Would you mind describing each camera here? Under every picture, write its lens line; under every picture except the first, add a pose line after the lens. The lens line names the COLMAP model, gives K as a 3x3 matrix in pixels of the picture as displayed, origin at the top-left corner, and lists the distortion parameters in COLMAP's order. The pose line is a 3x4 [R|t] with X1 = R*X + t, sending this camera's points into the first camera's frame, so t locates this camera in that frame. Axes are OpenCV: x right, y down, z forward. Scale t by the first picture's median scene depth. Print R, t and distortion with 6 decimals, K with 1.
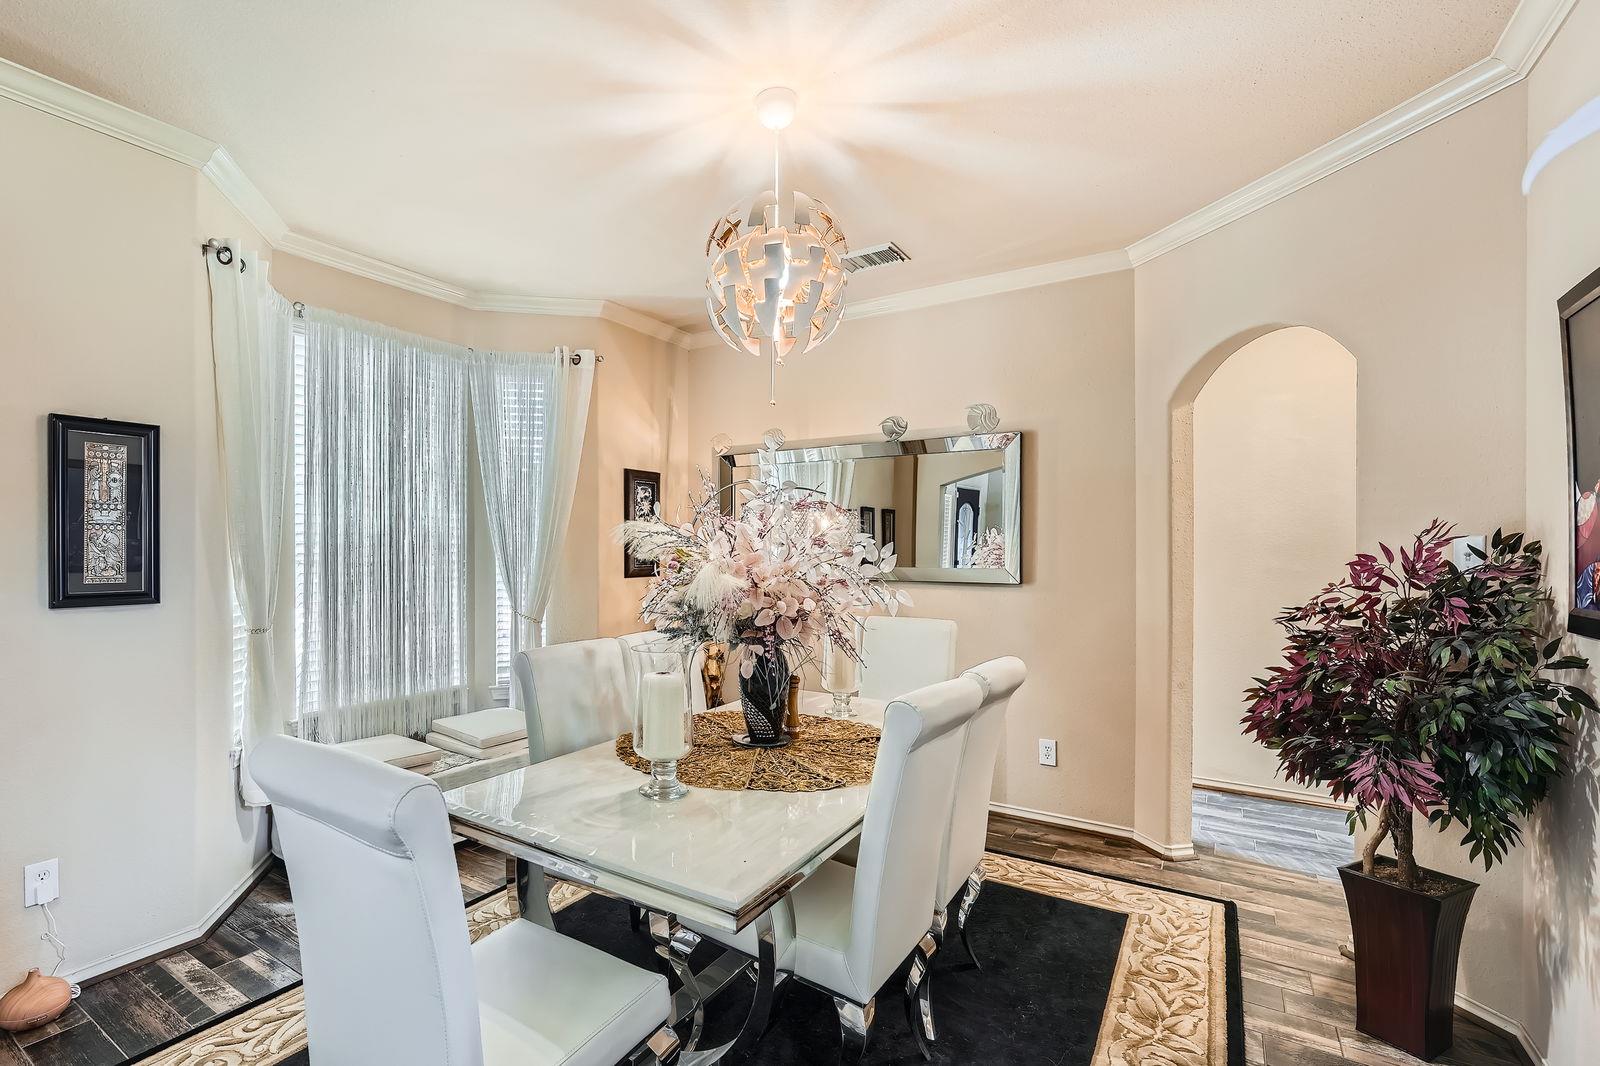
lens RADIAL K [[752.3, 0, 687.7], [0, 752.3, 533.6], [0, 0, 1]] dist [-0.002356, -0.000693]
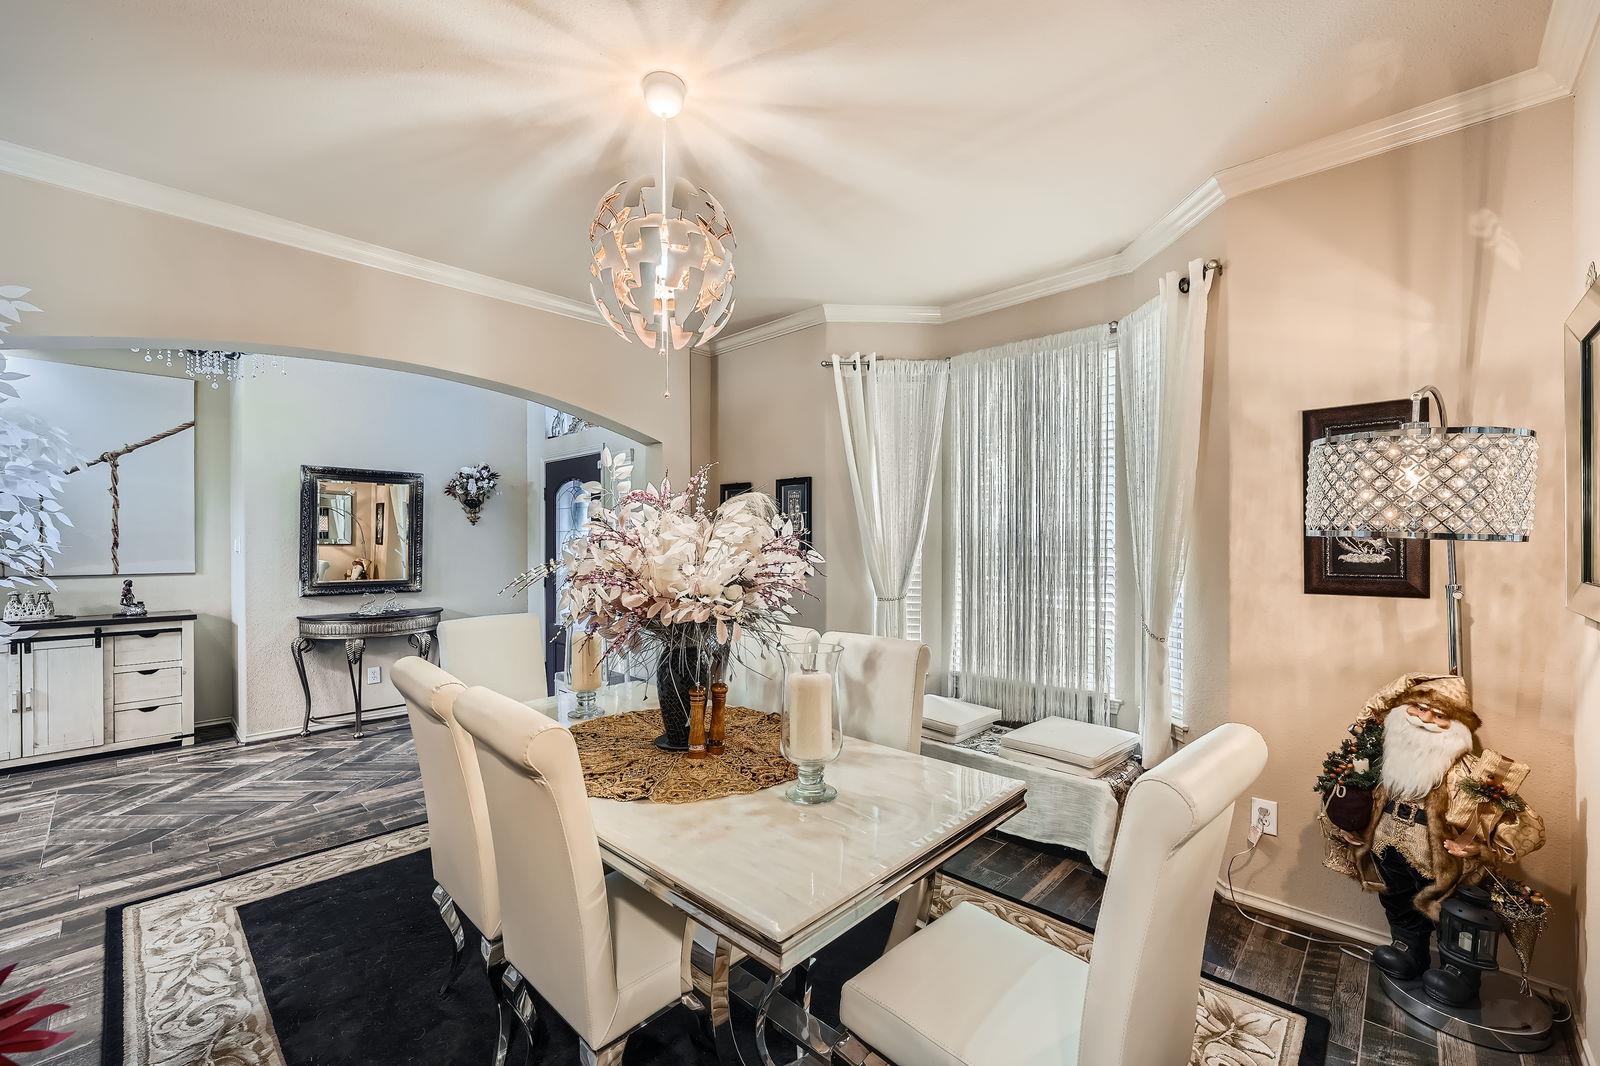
lens RADIAL K [[642.6, 0, 805.6], [0, 642.6, 513.9], [0, 0, 1]] dist [-0.000585, -0.000026]
pose [[-0.141667, -0.039600, -0.989122, 0.742344], [0.019614, 0.998891, -0.042800, 0.014191], [0.989720, -0.025464, -0.140733, 1.063632]]
